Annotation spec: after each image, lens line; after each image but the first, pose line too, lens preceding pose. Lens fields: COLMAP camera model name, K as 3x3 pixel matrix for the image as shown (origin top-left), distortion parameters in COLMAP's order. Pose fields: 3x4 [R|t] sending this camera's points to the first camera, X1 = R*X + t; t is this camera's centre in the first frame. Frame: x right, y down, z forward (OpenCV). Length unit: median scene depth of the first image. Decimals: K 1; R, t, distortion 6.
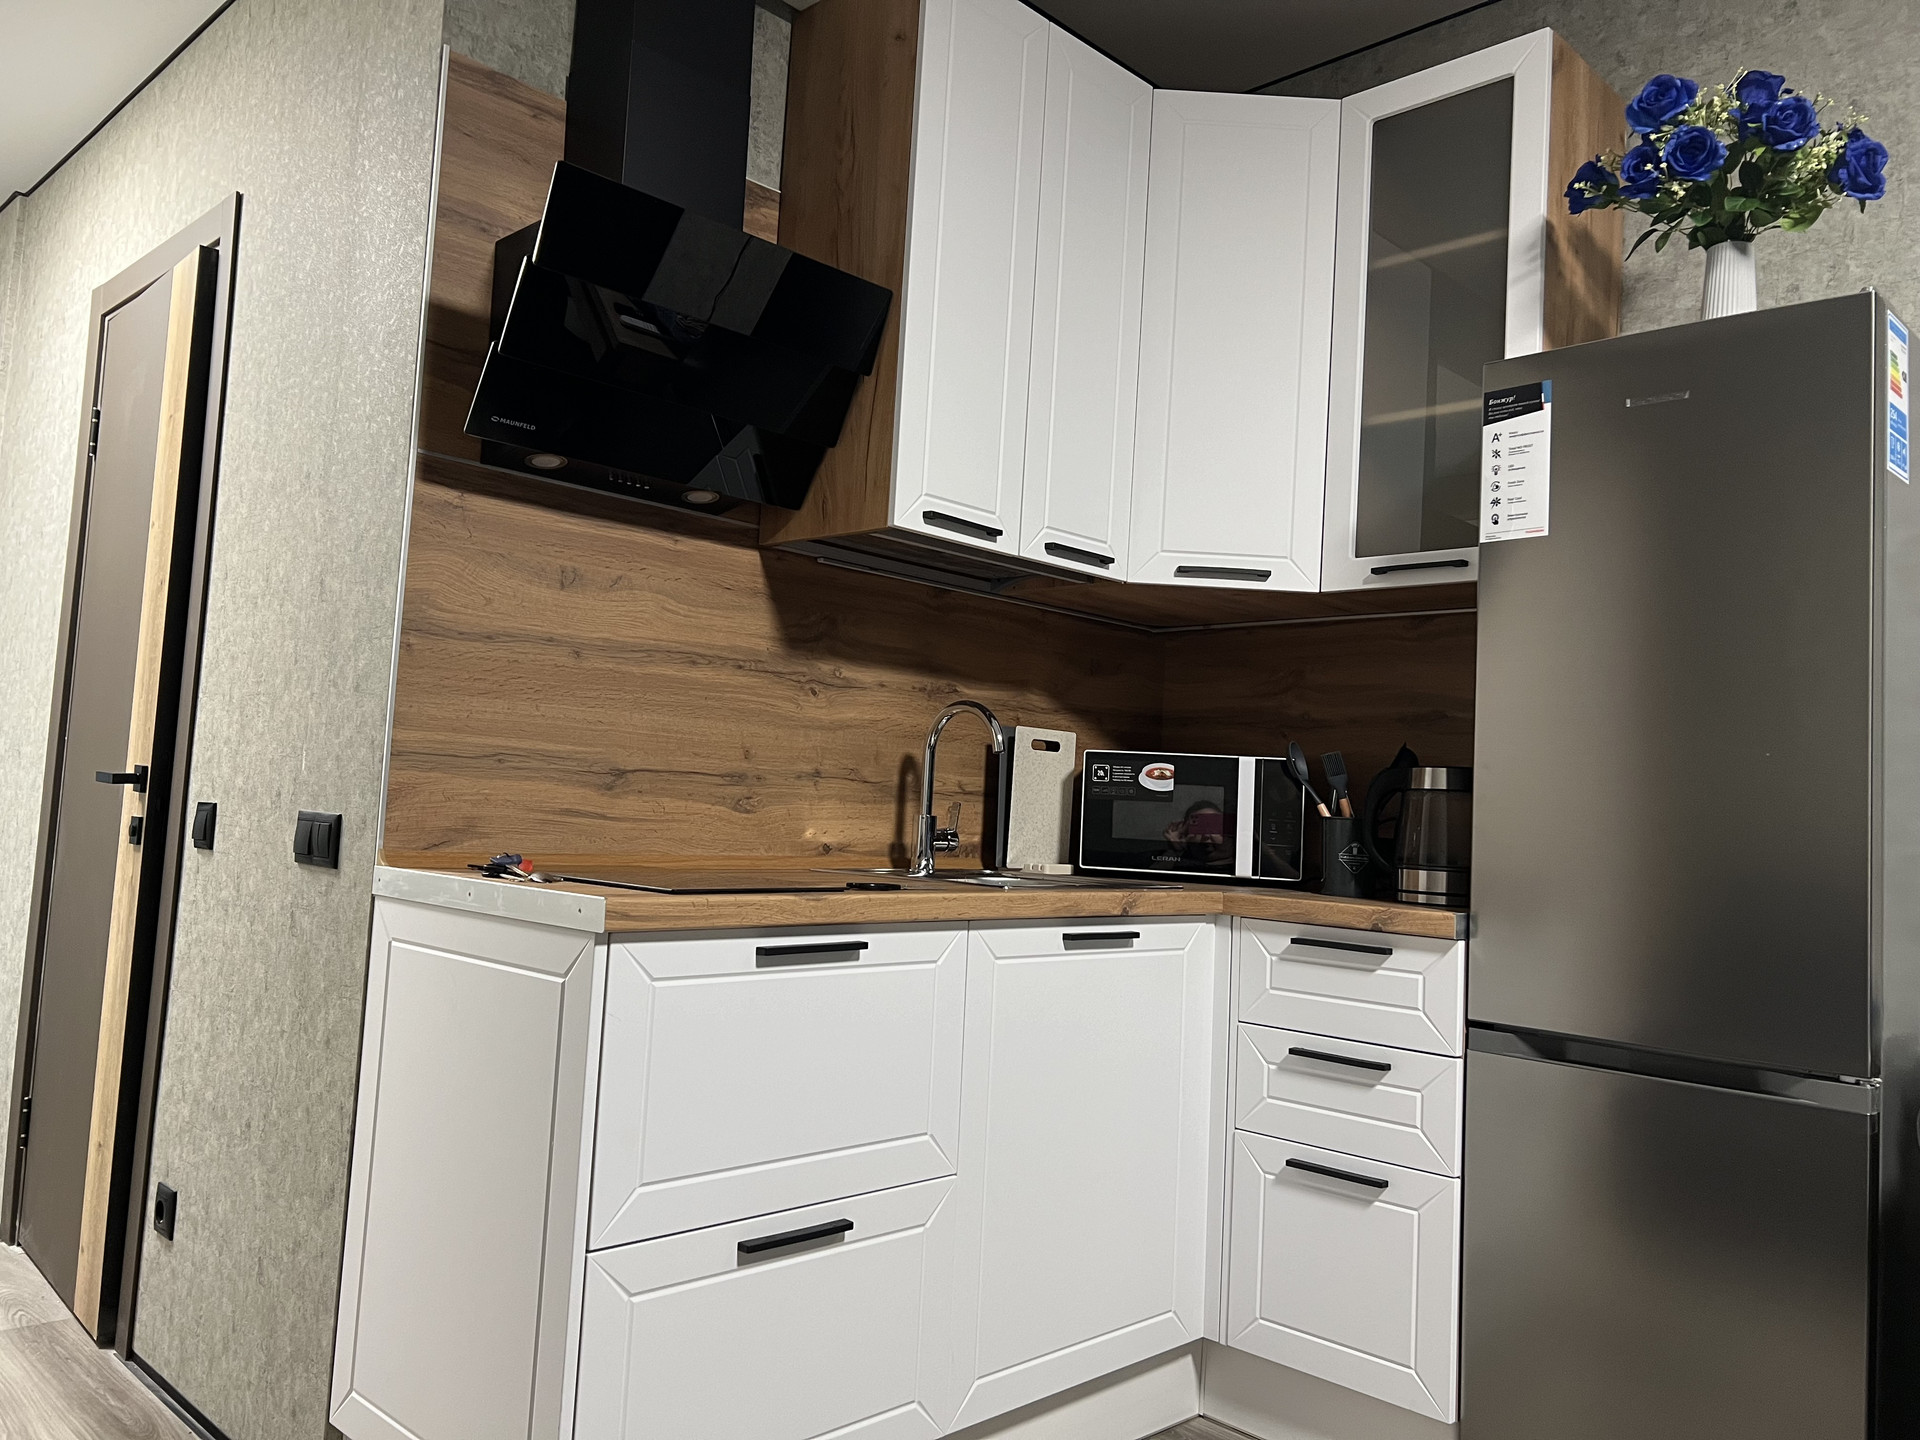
lens RADIAL K [[1436.9, 0, 960.0], [0, 1436.9, 720.0], [0, 0, 1]] dist [0.079813, -0.083178]
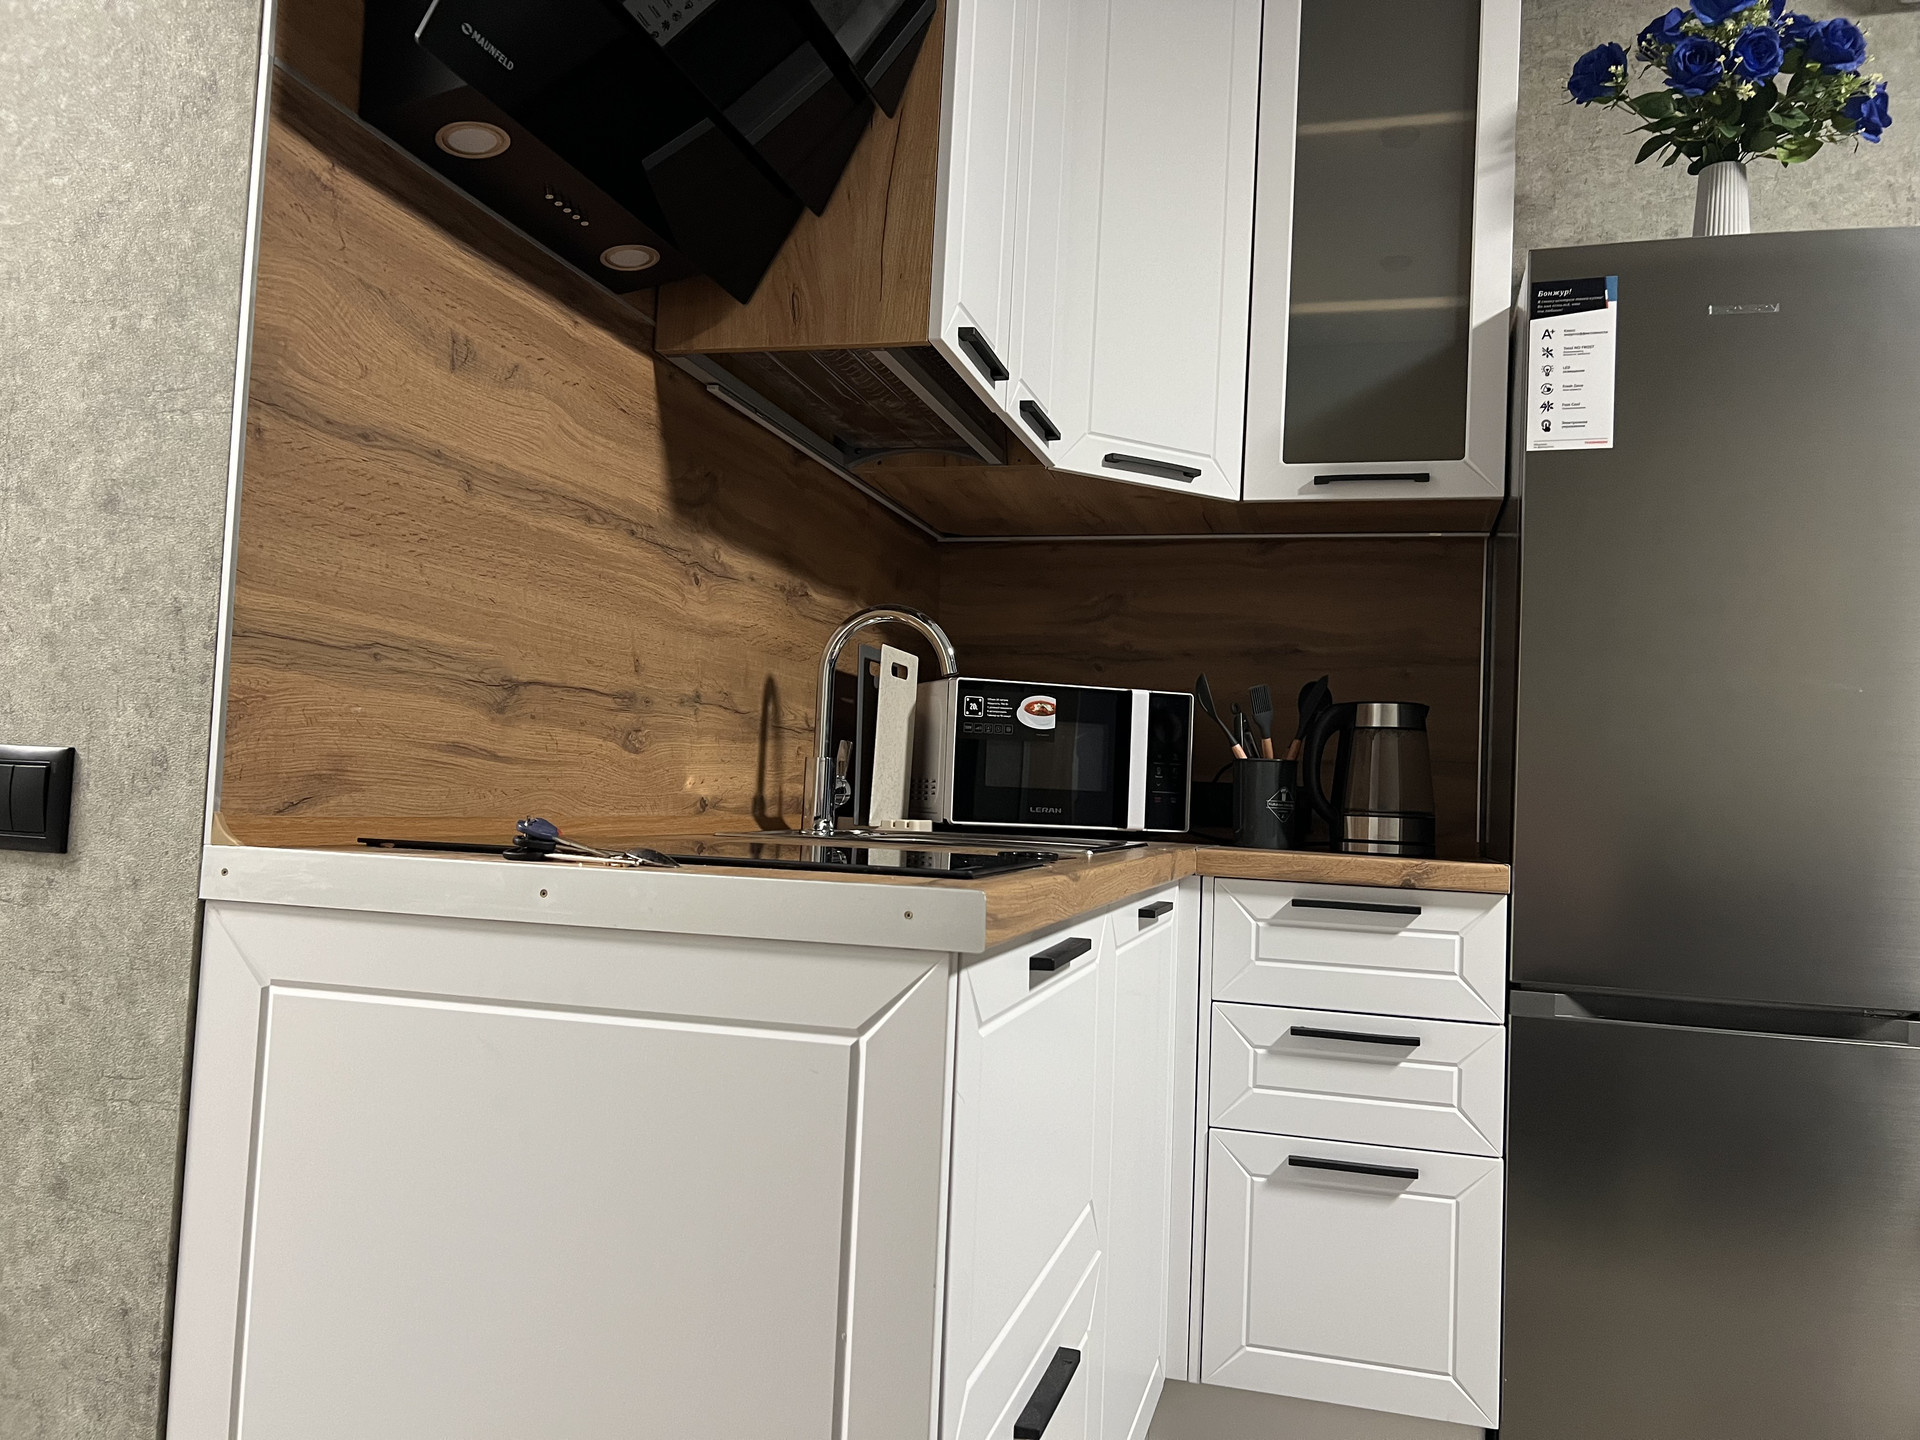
lens RADIAL K [[1456.1, 0, 956.0], [0, 1456.1, 731.0], [0, 0, 1]] dist [0.029627, -0.003424]
pose [[0.875828, 0.009466, 0.482530, -0.365650], [-0.028588, 0.999070, 0.032291, 0.029970], [-0.481775, -0.042076, 0.875284, 0.354970]]
